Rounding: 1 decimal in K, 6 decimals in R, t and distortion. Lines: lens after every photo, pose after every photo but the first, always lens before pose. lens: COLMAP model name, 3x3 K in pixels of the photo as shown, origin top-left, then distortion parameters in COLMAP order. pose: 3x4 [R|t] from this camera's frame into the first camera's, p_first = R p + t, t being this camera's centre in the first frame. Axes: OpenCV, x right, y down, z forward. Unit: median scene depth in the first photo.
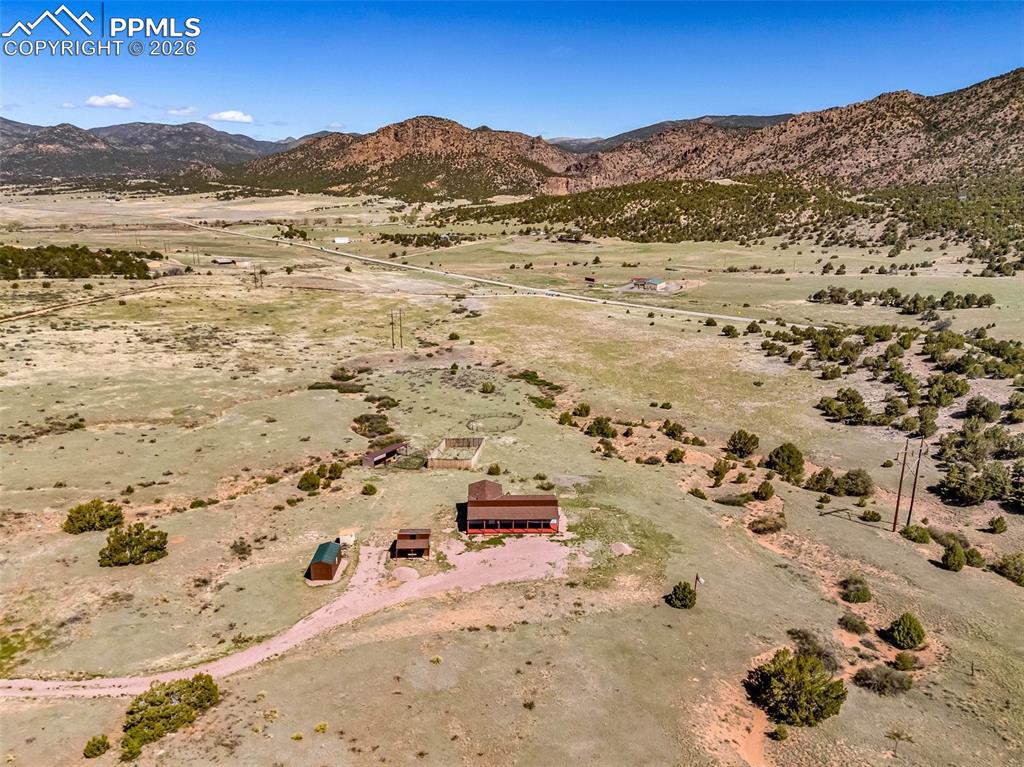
lens RADIAL K [[749.3, 0, 512.7], [0, 749.3, 386.1], [0, 0, 1]] dist [0.068962, -0.059338]
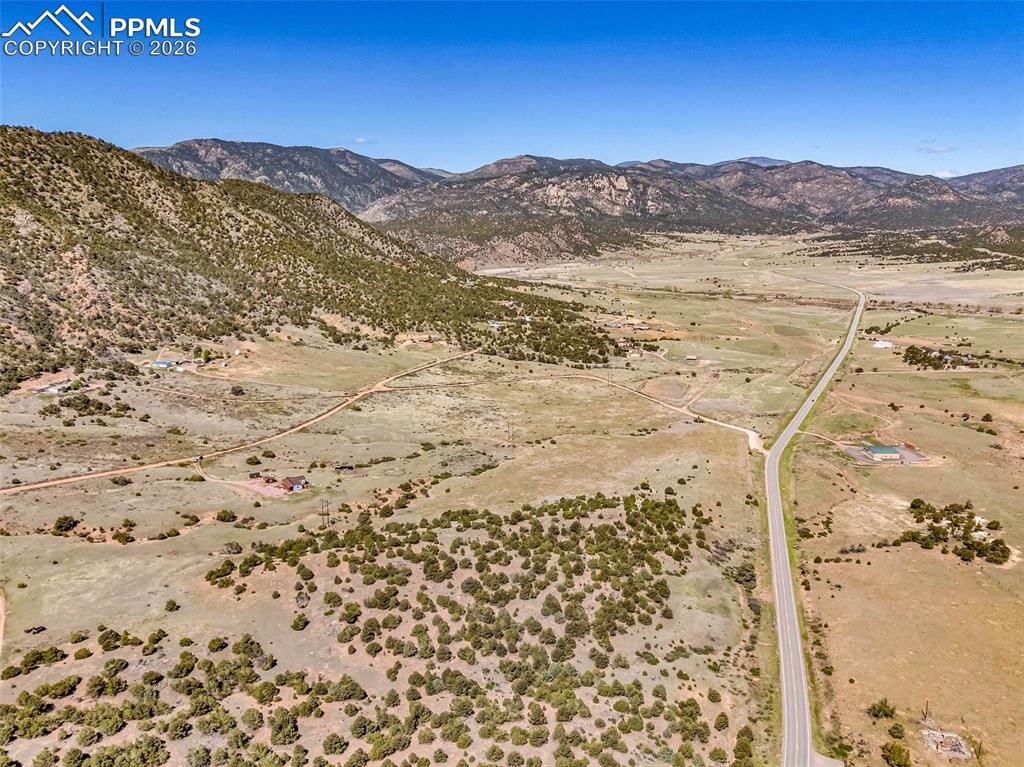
lens RADIAL K [[749.3, 0, 511.6], [0, 749.3, 392.0], [0, 0, 1]] dist [0.068962, -0.059338]
pose [[0.502839, 0.202610, -0.840299, 0.184529], [-0.232862, 0.967952, 0.094044, -0.044848], [0.832423, 0.148385, 0.533904, -0.007141]]
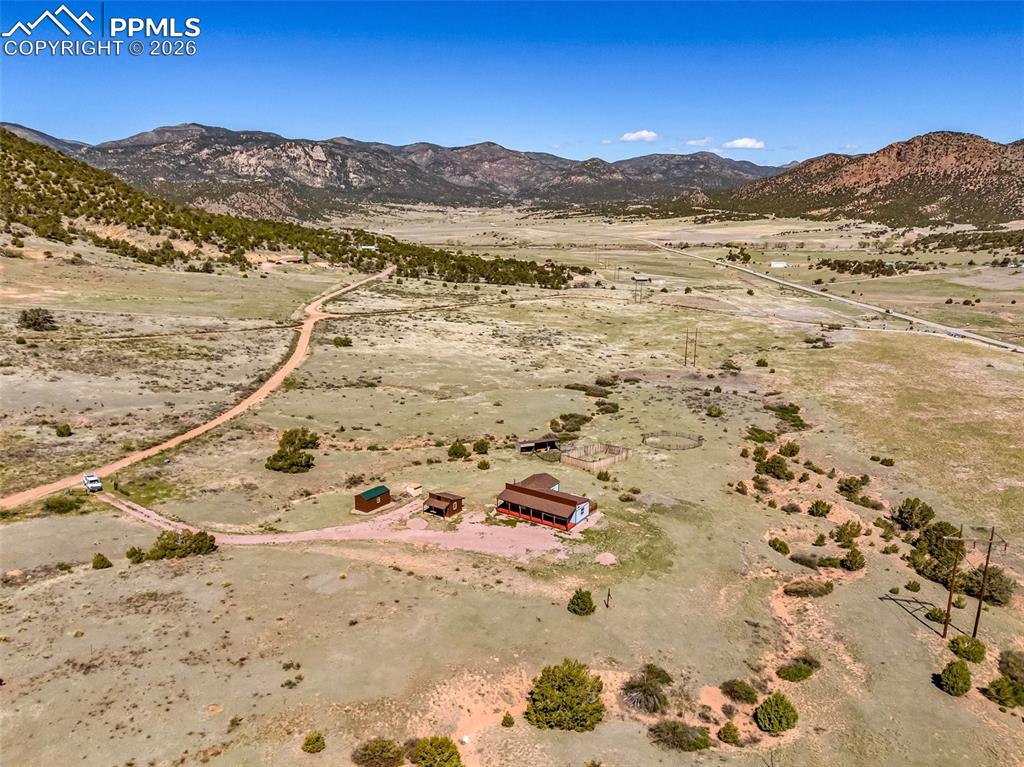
lens RADIAL K [[749.3, 0, 512.3], [0, 749.3, 385.7], [0, 0, 1]] dist [0.068962, -0.059338]
pose [[0.813347, 0.138882, -0.564959, 0.029051], [-0.156221, 0.987561, 0.017865, -0.000701], [0.560412, 0.073728, 0.824926, 0.003444]]
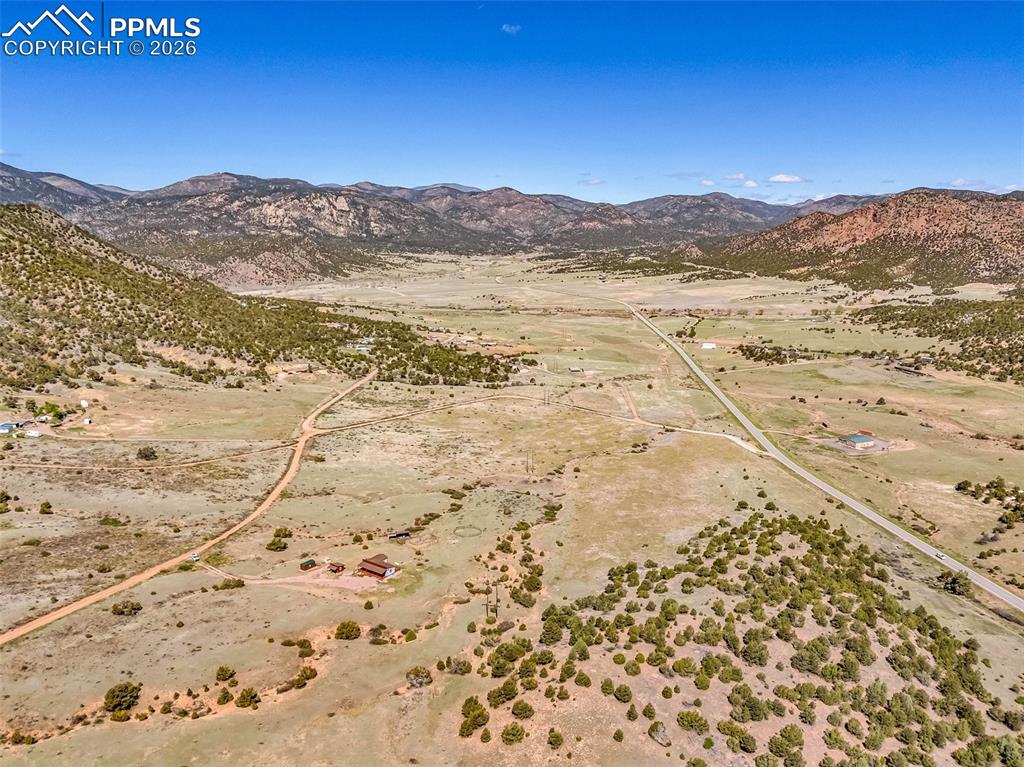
lens RADIAL K [[749.3, 0, 512.7], [0, 749.3, 389.2], [0, 0, 1]] dist [0.068962, -0.059338]
pose [[0.795878, 0.119468, -0.593553, 0.099657], [-0.158876, 0.987194, -0.014334, -0.026060], [0.584240, 0.105710, 0.804667, -0.049312]]
